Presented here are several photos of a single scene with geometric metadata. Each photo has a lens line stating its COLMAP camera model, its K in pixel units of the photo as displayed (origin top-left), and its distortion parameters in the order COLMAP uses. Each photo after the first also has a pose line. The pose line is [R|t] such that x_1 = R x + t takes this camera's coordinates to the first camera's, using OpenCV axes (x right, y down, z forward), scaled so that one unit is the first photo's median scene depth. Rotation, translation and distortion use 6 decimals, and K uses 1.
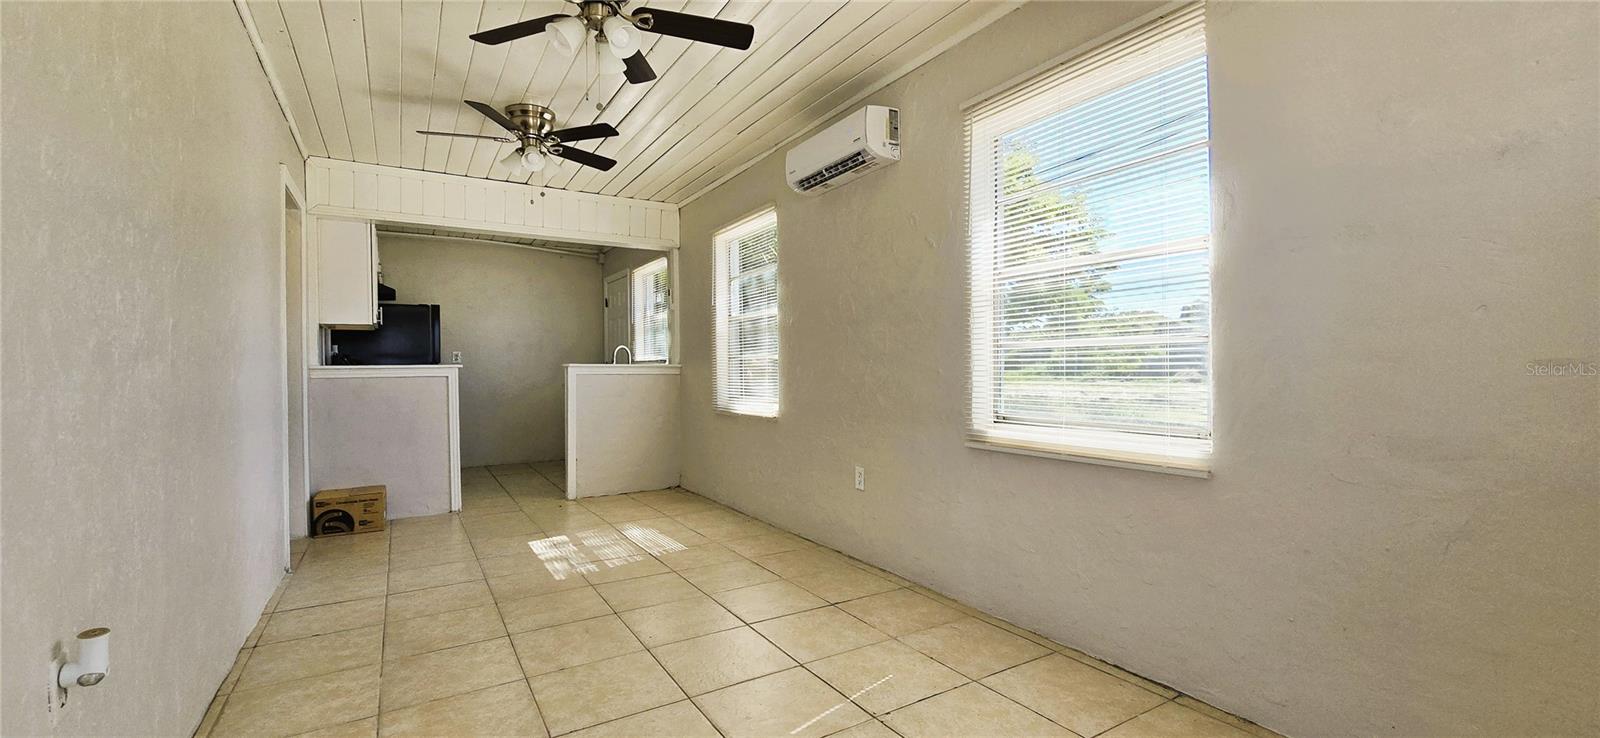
lens RADIAL K [[651.6, 0, 800.0], [0, 651.6, 369.0], [0, 0, 1]] dist [-0.000125, -0.000005]
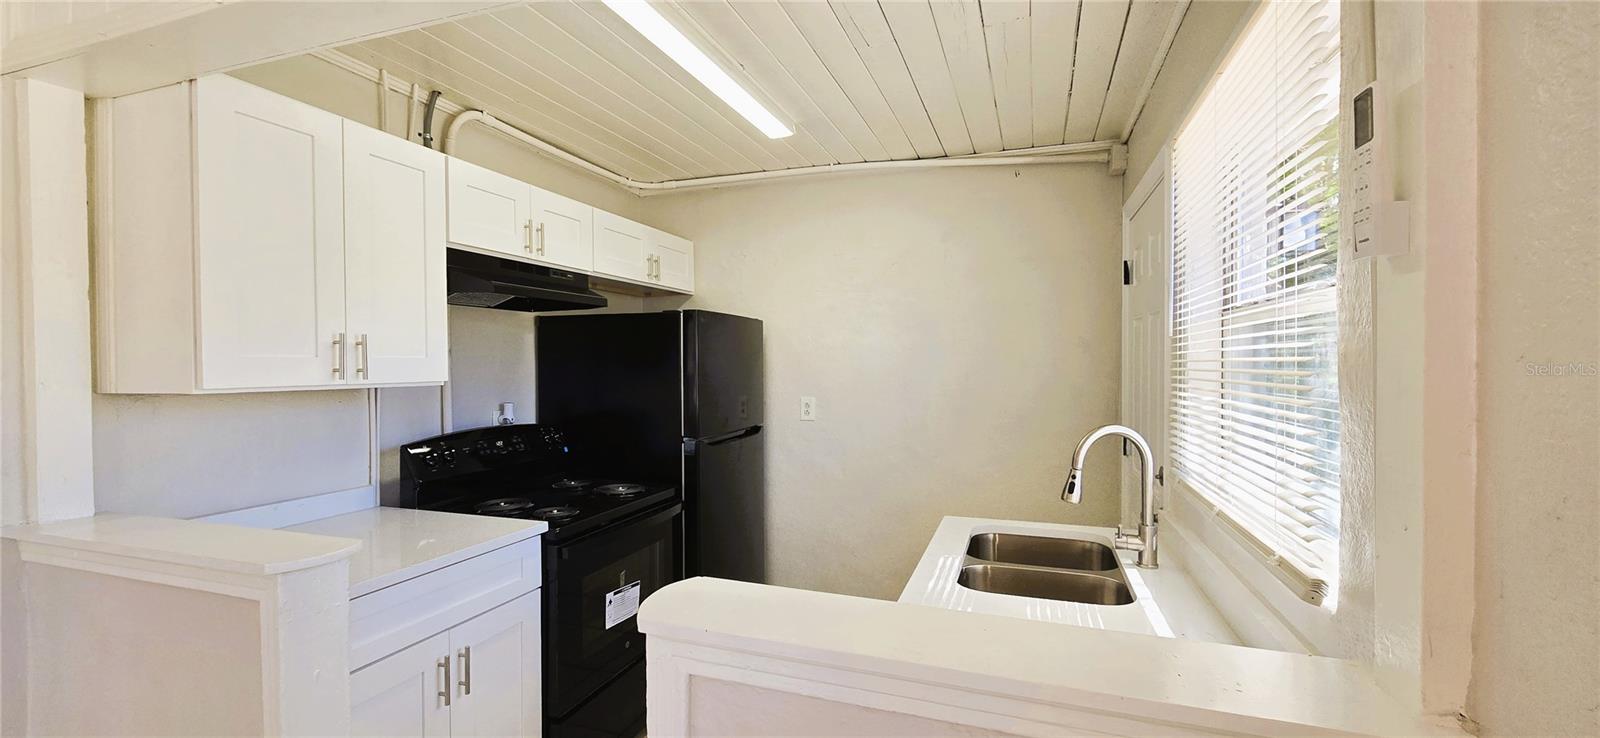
lens RADIAL K [[651.6, 0, 800.0], [0, 651.6, 369.0], [0, 0, 1]] dist [-0.000125, -0.000005]
pose [[0.633616, 0.013903, -0.773523, -0.141800], [-0.004209, 0.999886, 0.014524, -0.057795], [0.773636, -0.005947, 0.633602, 0.689251]]
